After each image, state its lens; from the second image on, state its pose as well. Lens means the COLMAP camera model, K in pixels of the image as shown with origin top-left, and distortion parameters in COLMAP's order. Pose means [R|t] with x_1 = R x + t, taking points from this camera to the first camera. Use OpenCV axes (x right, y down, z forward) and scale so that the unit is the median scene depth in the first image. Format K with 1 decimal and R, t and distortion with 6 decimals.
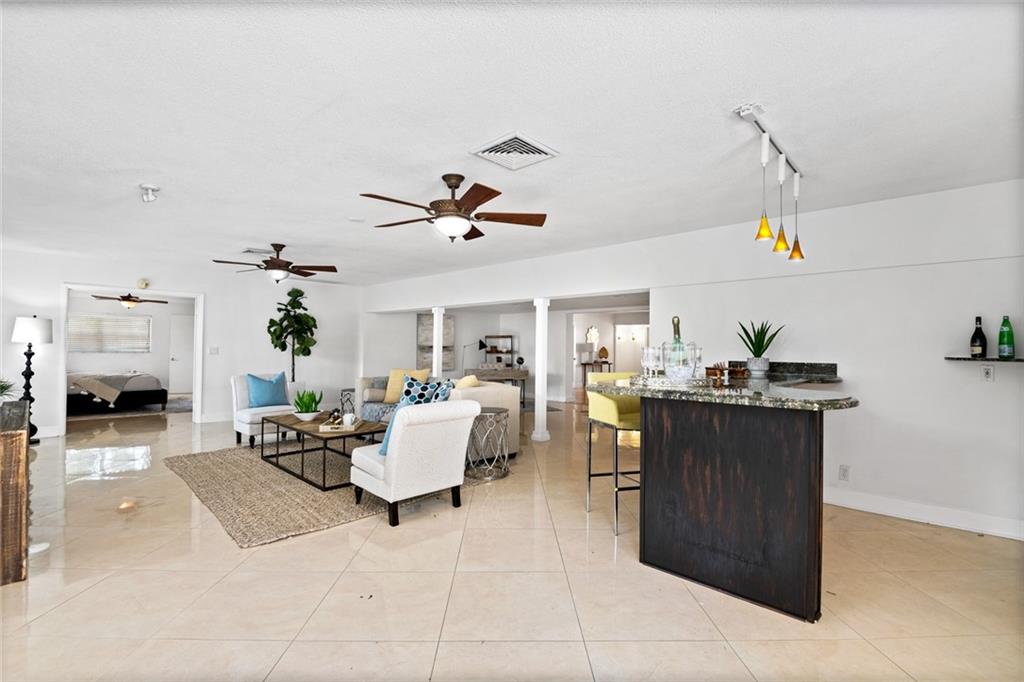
lens RADIAL K [[480.4, 0, 512.4], [0, 480.4, 343.5], [0, 0, 1]] dist [-0.000349, -0.000084]
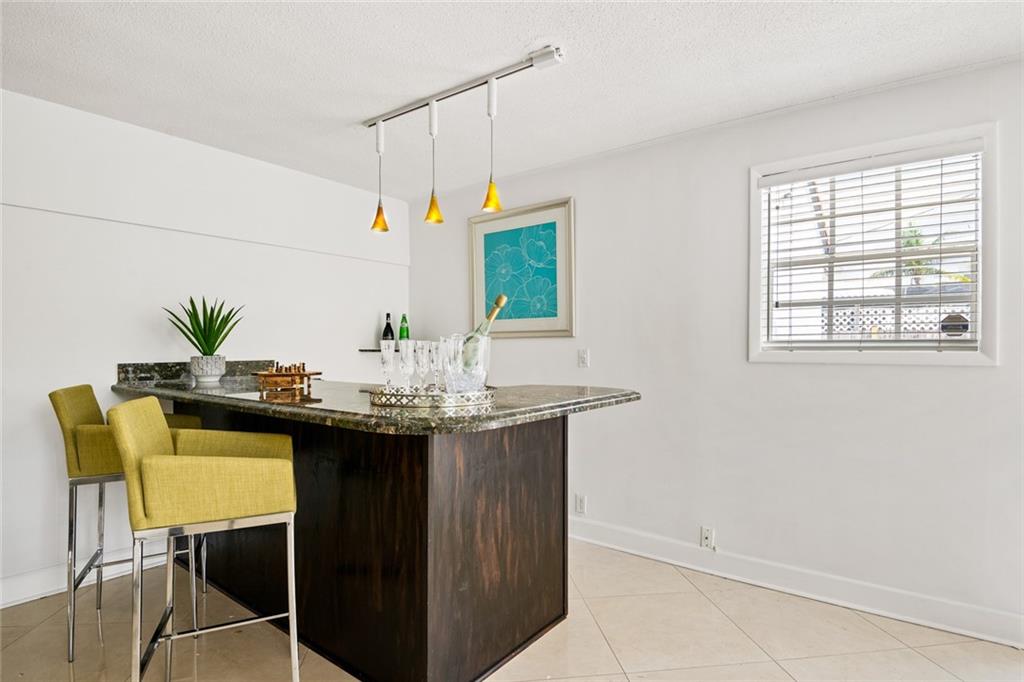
lens RADIAL K [[537.3, 0, 511.7], [0, 537.3, 339.9], [0, 0, 1]] dist [0.000209, 0.000015]
pose [[-0.131554, -0.000626, 0.991309, -0.327886], [-0.009160, 0.999958, -0.000584, 0.005864], [-0.991267, -0.009157, -0.131554, 0.880521]]
